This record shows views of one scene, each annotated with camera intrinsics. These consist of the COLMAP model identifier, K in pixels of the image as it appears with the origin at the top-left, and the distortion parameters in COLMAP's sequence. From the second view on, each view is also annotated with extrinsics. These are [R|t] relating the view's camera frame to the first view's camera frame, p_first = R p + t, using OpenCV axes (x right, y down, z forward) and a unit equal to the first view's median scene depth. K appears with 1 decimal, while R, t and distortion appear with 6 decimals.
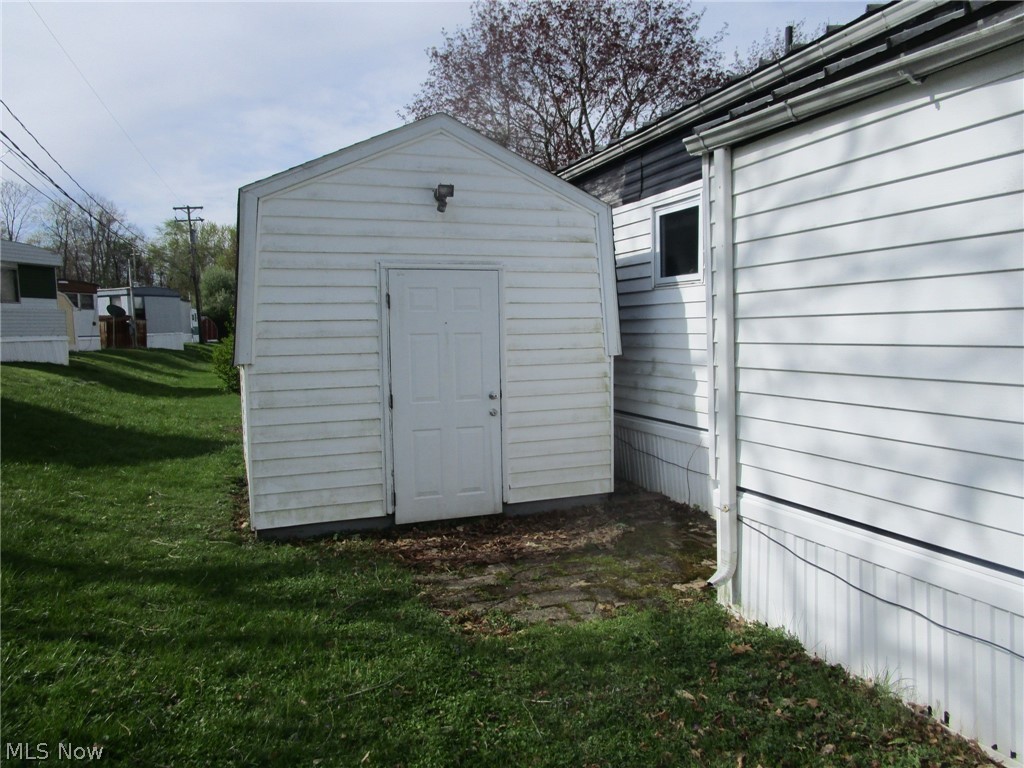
lens RADIAL K [[727.1, 0, 509.8], [0, 727.1, 382.6], [0, 0, 1]] dist [-0.031408, 0.008545]
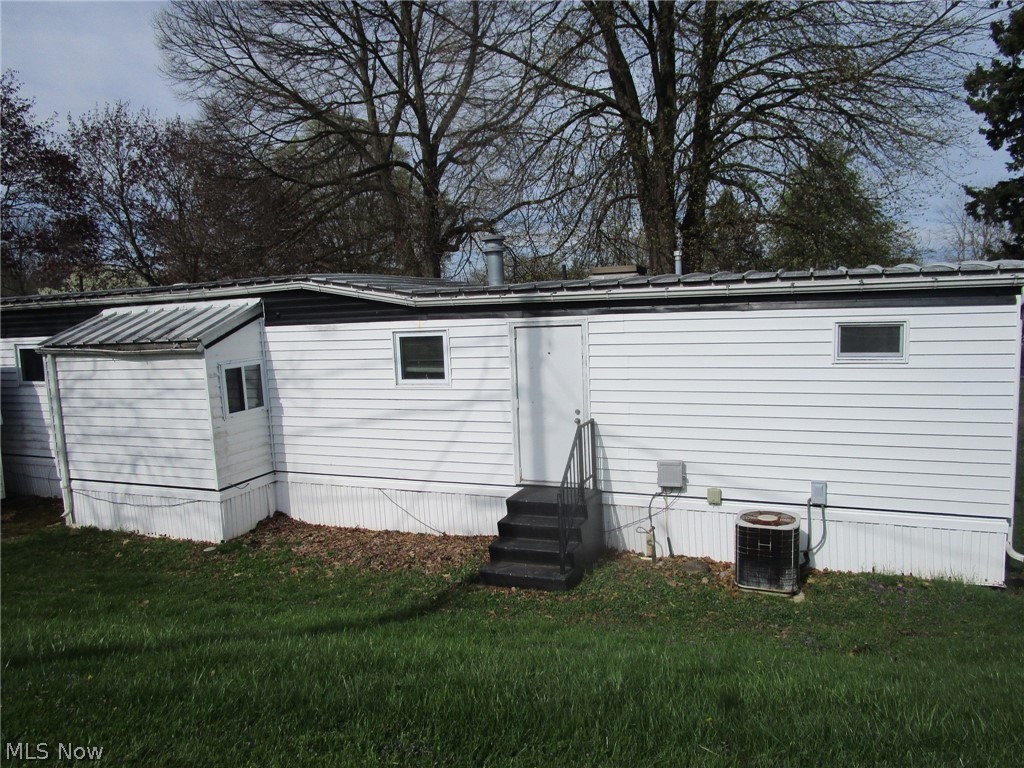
lens RADIAL K [[727.1, 0, 508.5], [0, 727.1, 382.2], [0, 0, 1]] dist [-0.031408, 0.008545]
pose [[0.684043, -0.075737, 0.725499, -0.483279], [0.080168, 0.996376, 0.028428, -0.158210], [-0.725023, 0.038716, 0.687636, -2.047833]]
